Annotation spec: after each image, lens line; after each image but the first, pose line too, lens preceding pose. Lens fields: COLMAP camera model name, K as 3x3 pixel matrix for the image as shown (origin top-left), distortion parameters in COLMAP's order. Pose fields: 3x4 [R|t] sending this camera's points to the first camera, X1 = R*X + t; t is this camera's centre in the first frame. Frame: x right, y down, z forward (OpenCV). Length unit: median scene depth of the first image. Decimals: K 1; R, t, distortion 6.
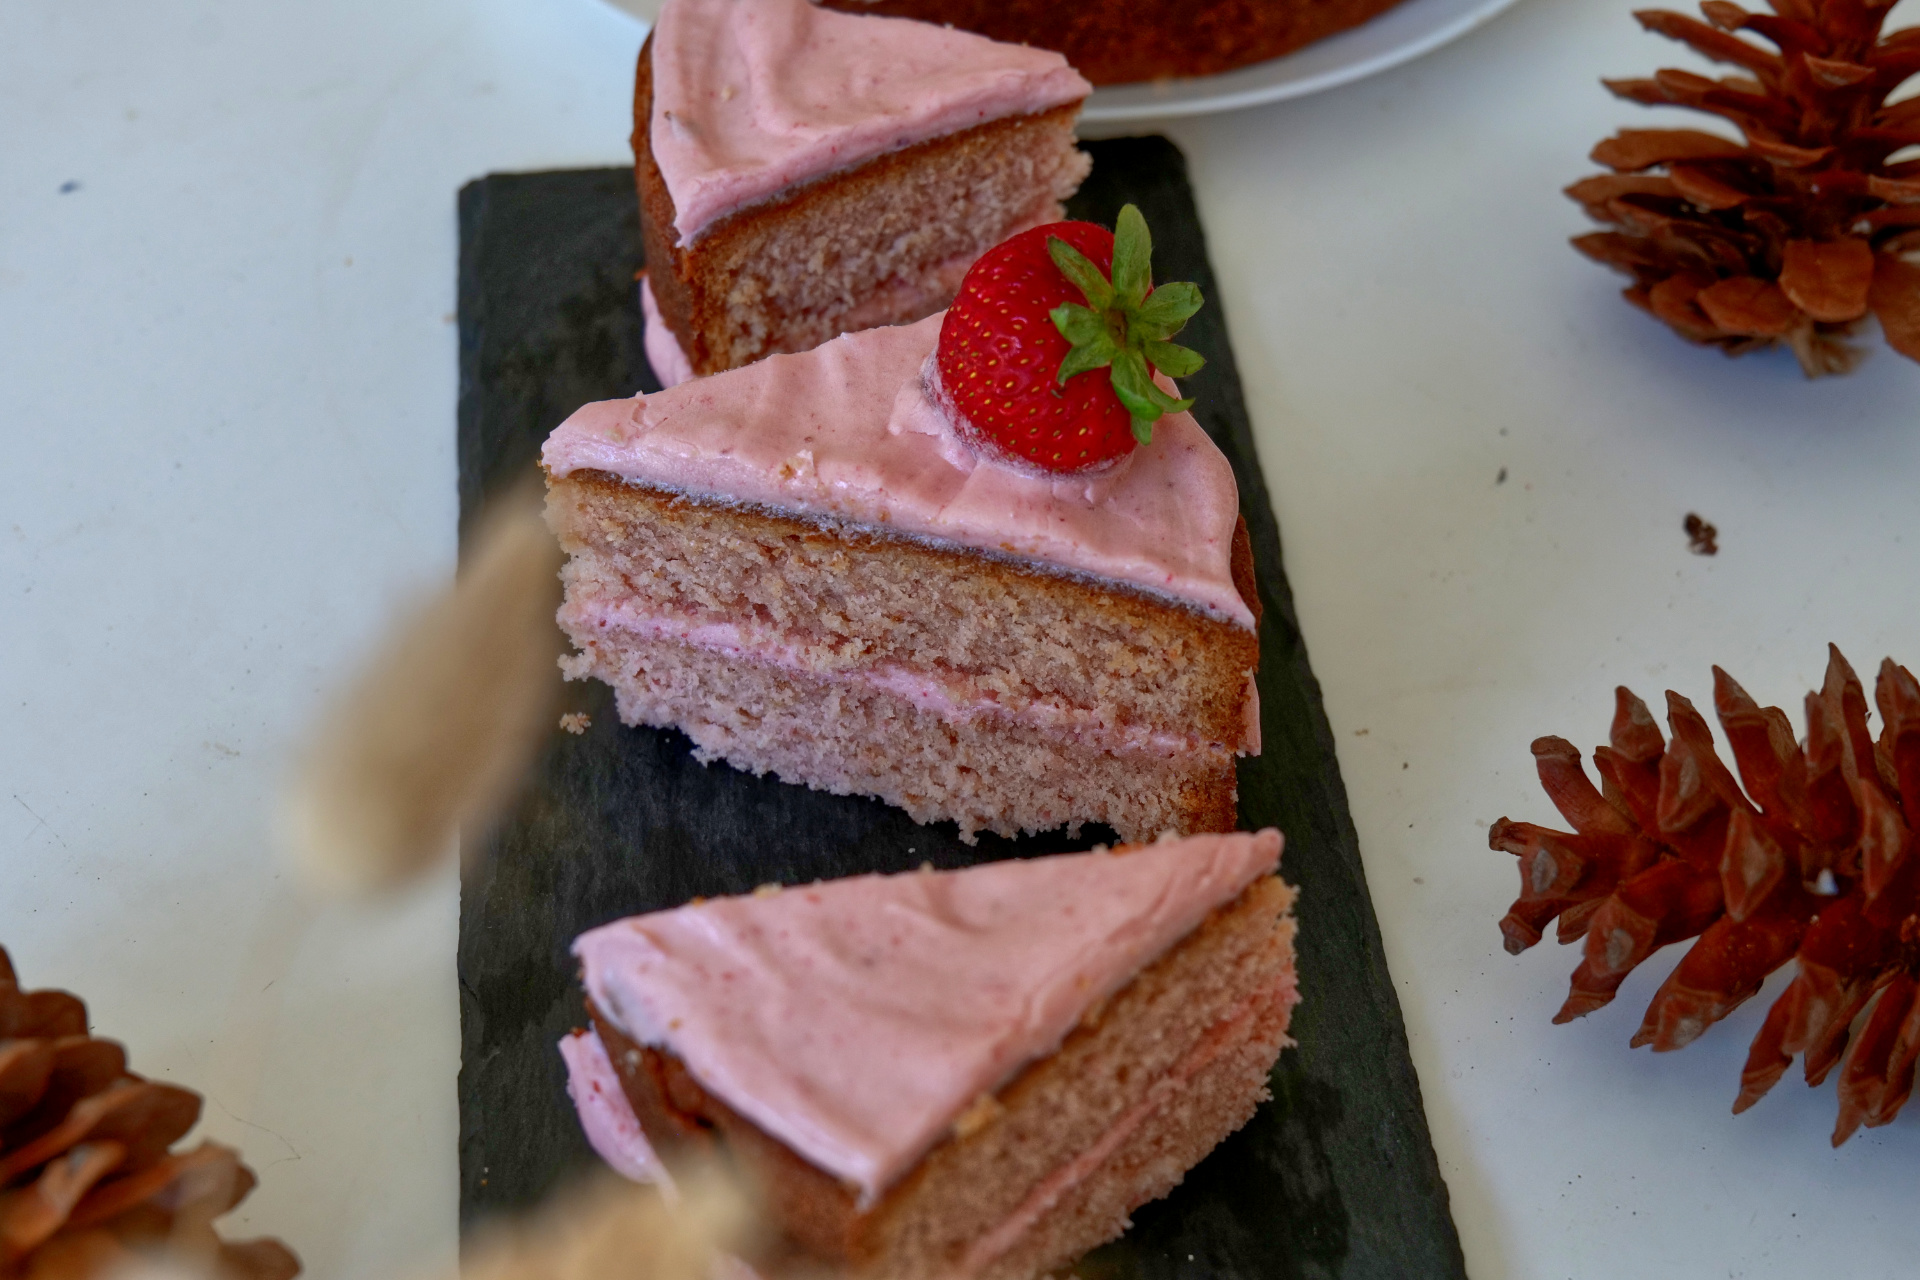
lens RADIAL K [[3337.6, 0, 952.5], [0, 3337.6, 637.4], [0, 0, 1]] dist [-0.025111, 0.000000]
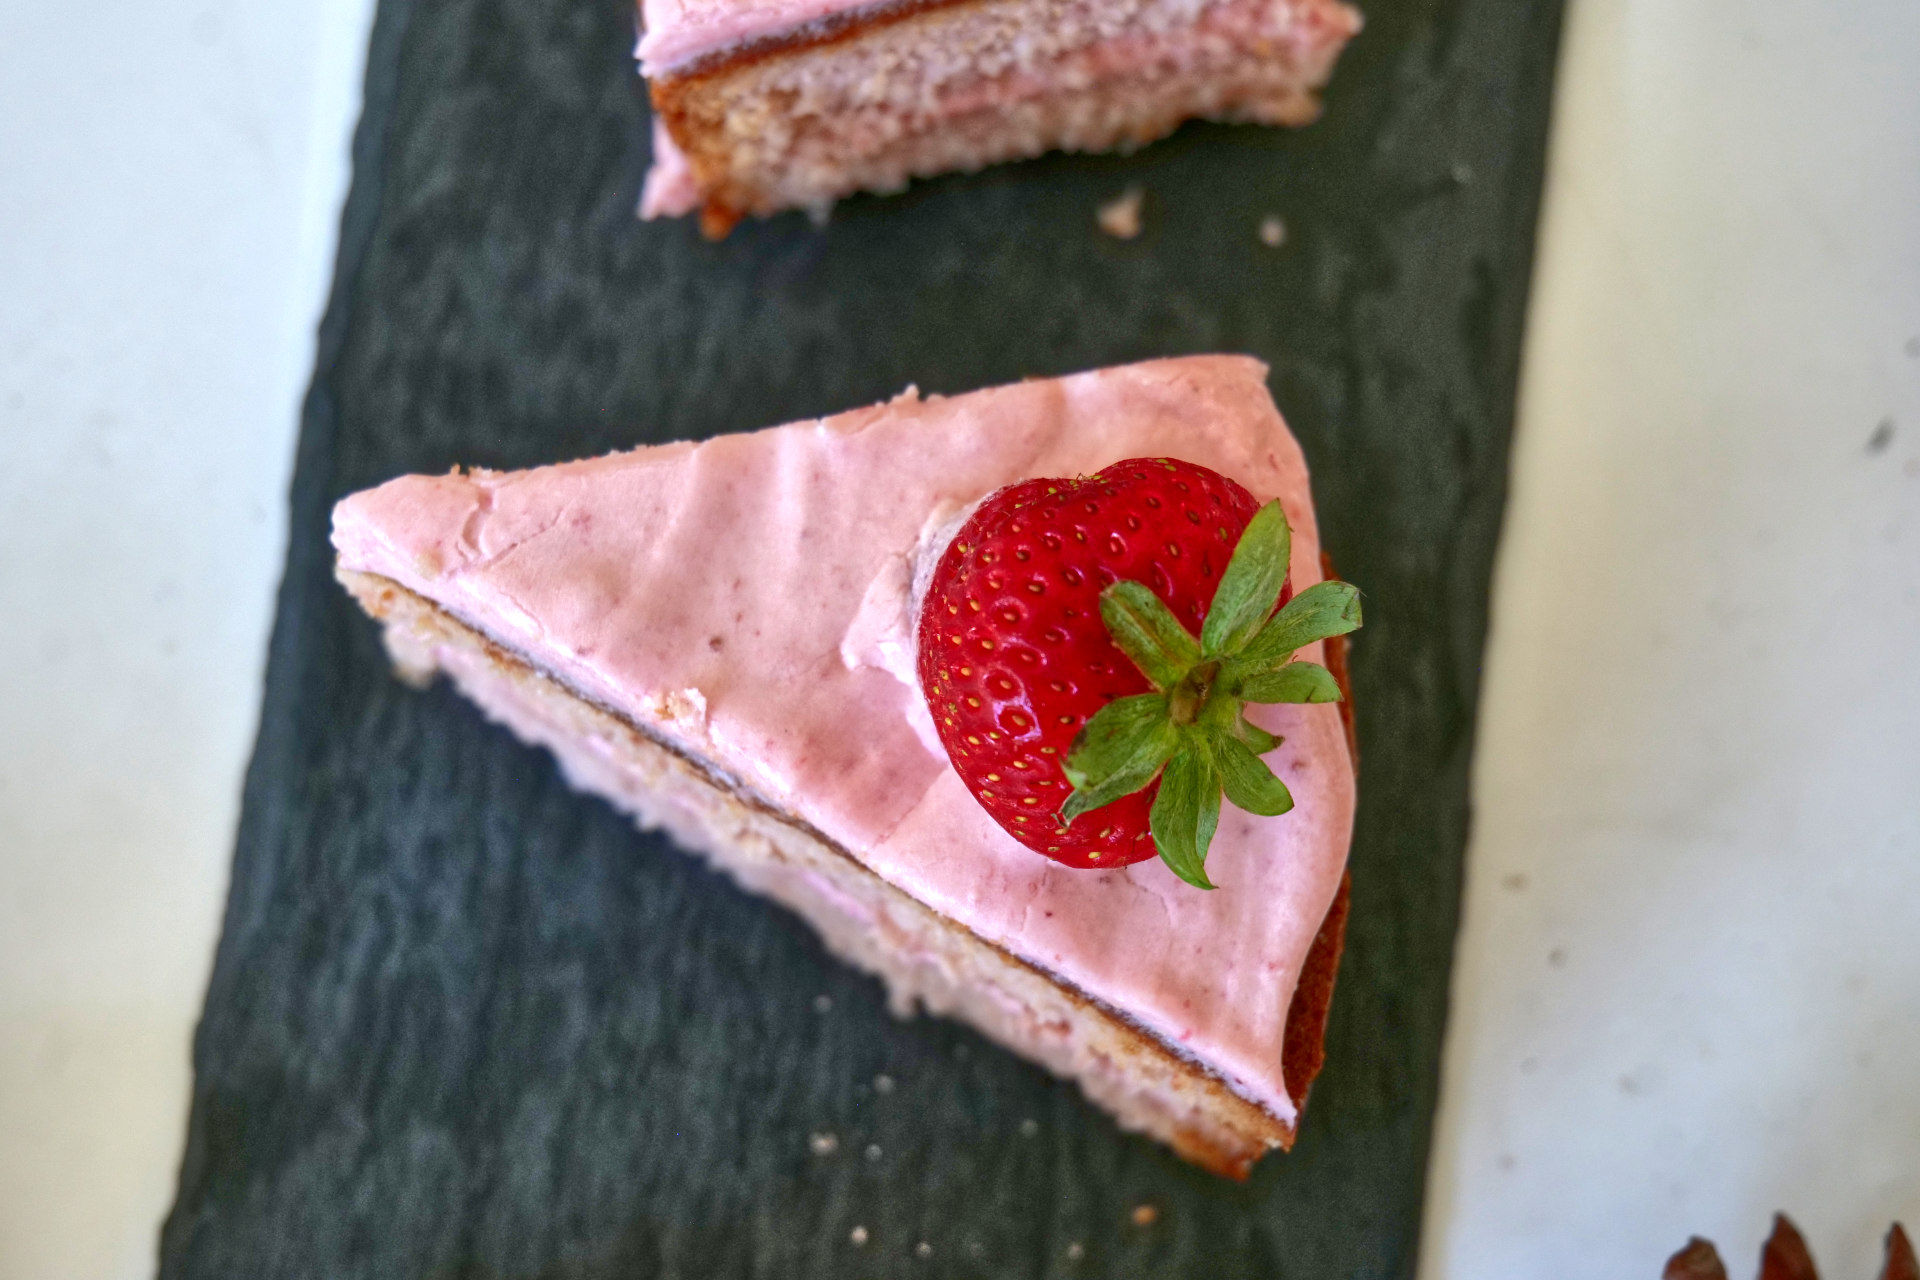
lens RADIAL K [[3337.6, 0, 960.1], [0, 3337.6, 638.8], [0, 0, 1]] dist [-0.025111, 0.000000]
pose [[0.969559, 0.239966, -0.048708, 0.033353], [-0.166246, 0.791169, 0.588570, -0.439261], [0.179773, -0.562556, 0.806978, 0.476962]]
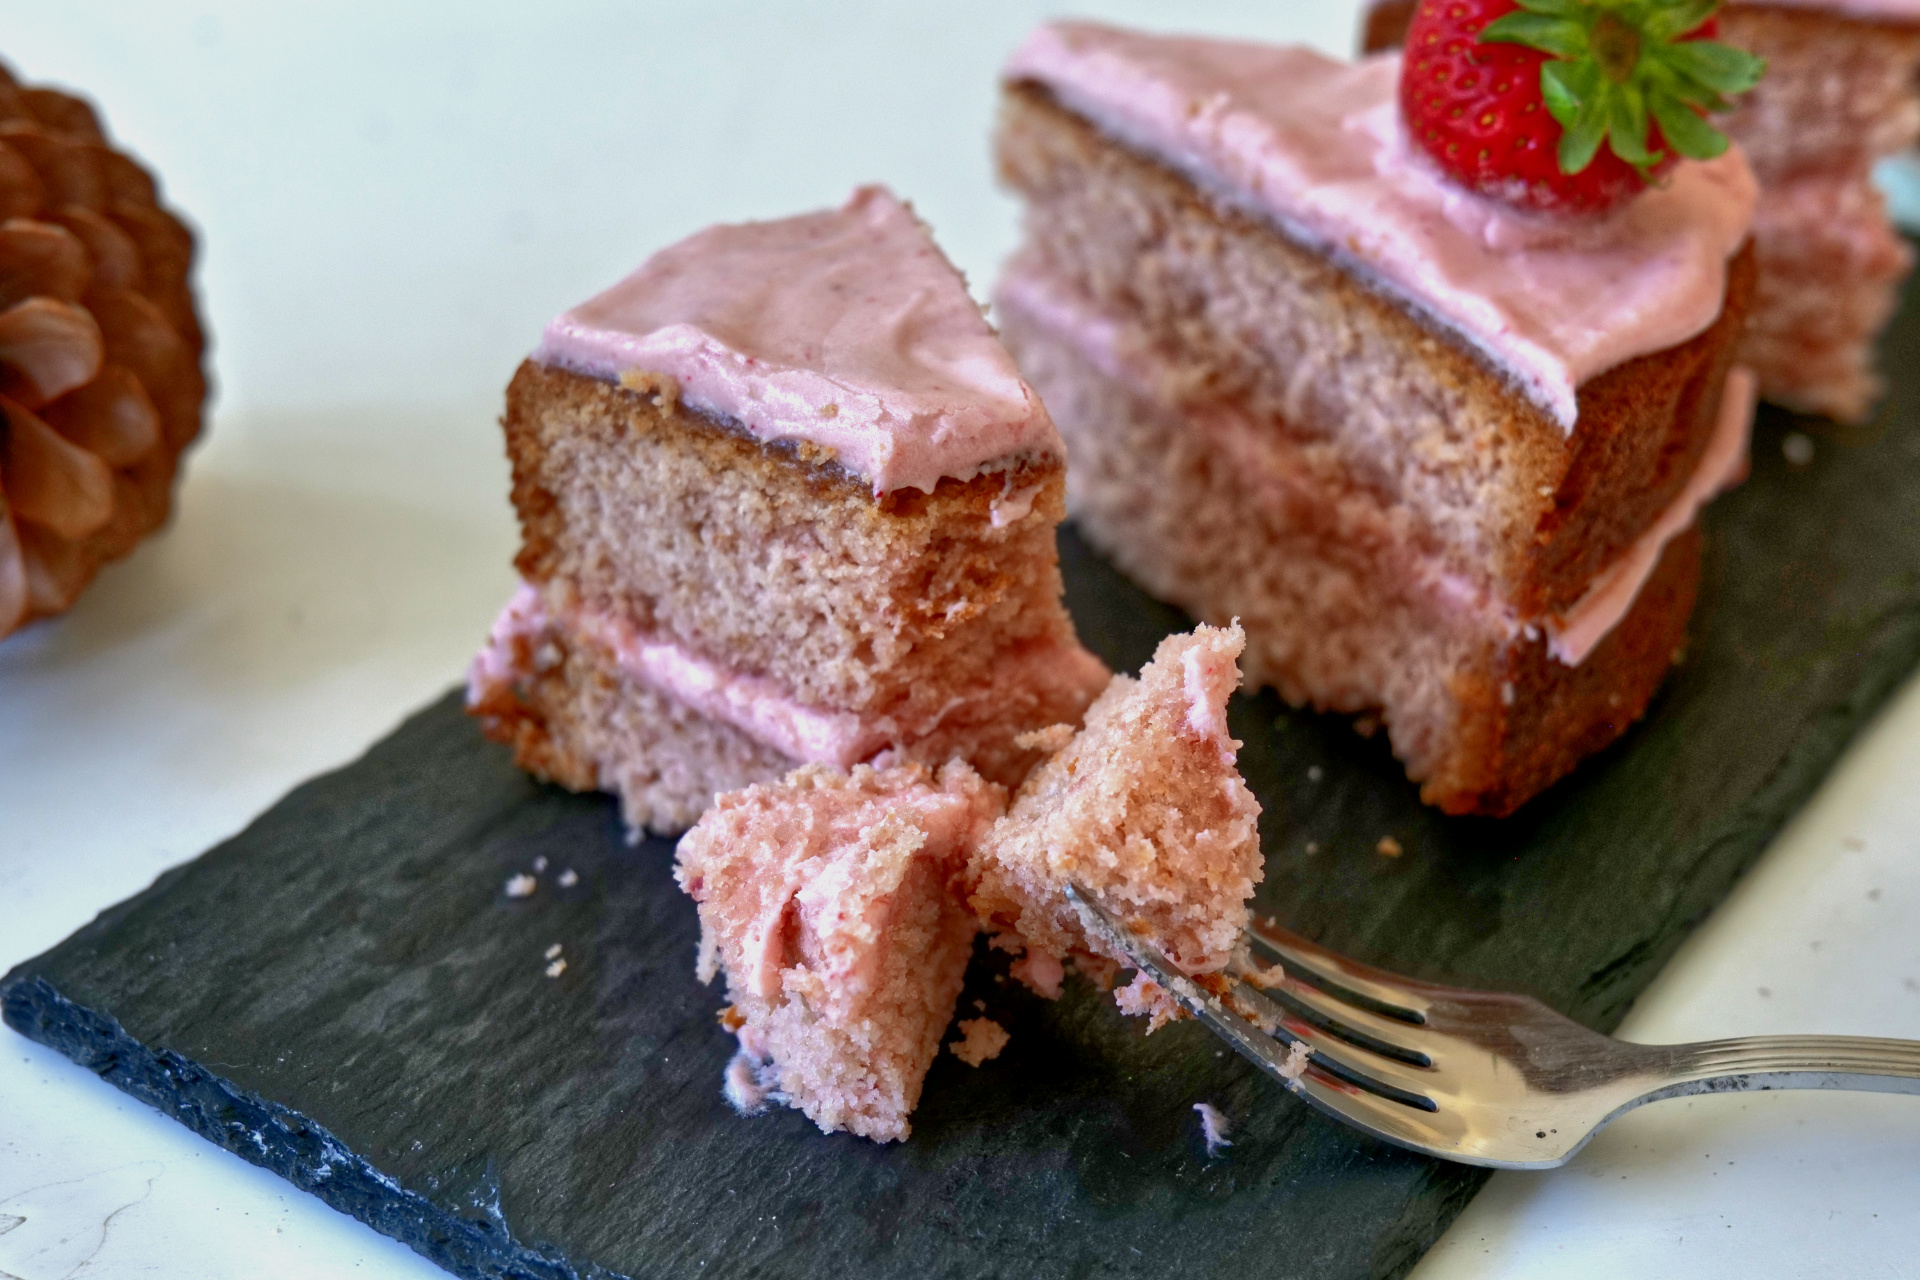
lens RADIAL K [[3289.8, 0, 952.2], [0, 3289.8, 639.9], [0, 0, 1]] dist [-0.027721, 0.000000]
pose [[0.751340, 0.346180, -0.561825, 0.384006], [-0.475933, 0.874012, -0.097933, 0.161885], [0.457139, 0.340972, 0.821439, 0.353614]]
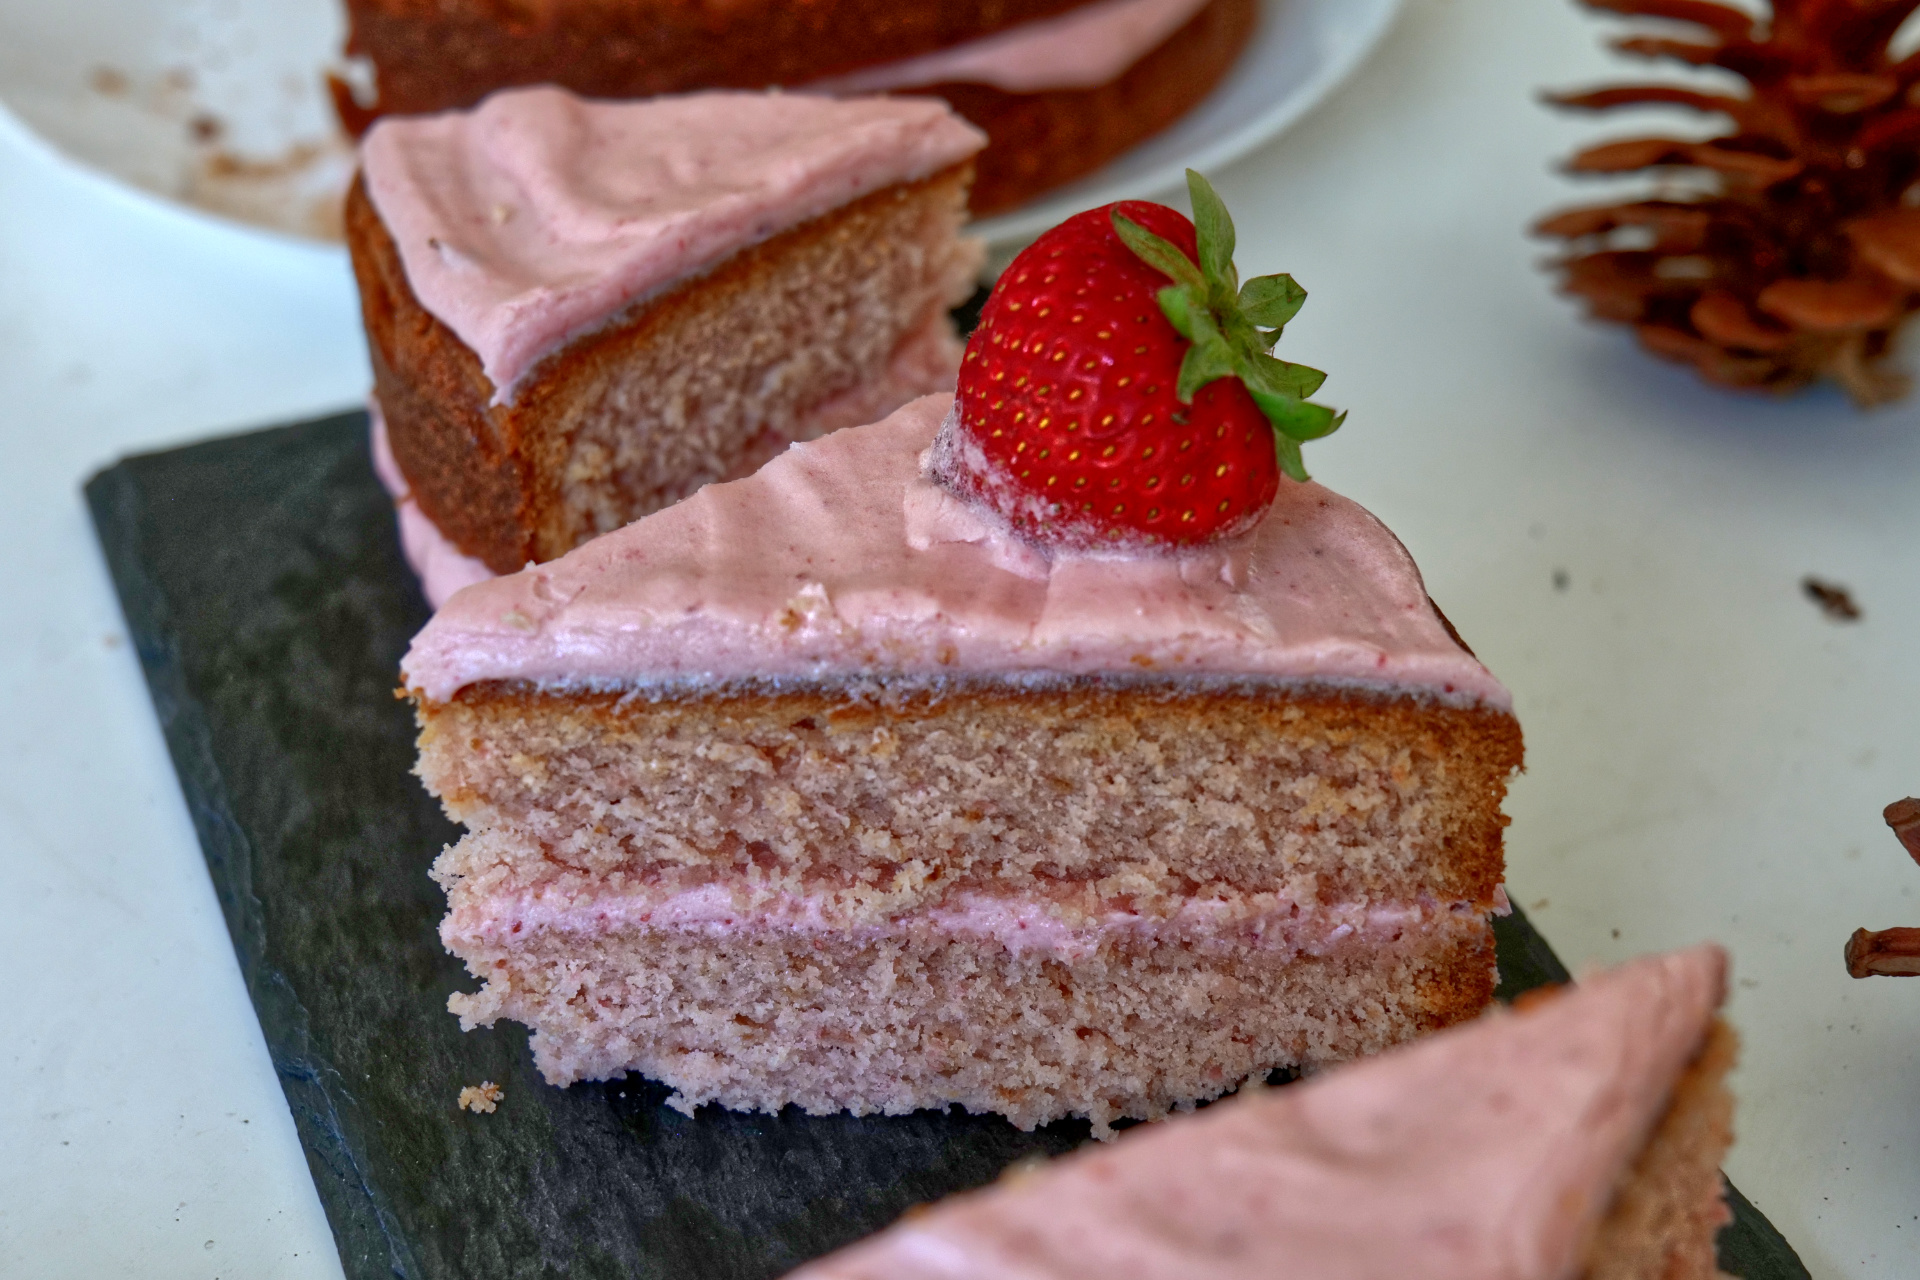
lens RADIAL K [[3337.6, 0, 973.7], [0, 3337.6, 643.9], [0, 0, 1]] dist [-0.025111, 0.000000]
pose [[0.961616, -0.171713, 0.214033, -0.153816], [0.205804, 0.967236, -0.148661, 0.060630], [-0.181493, 0.187003, 0.965448, 0.334149]]
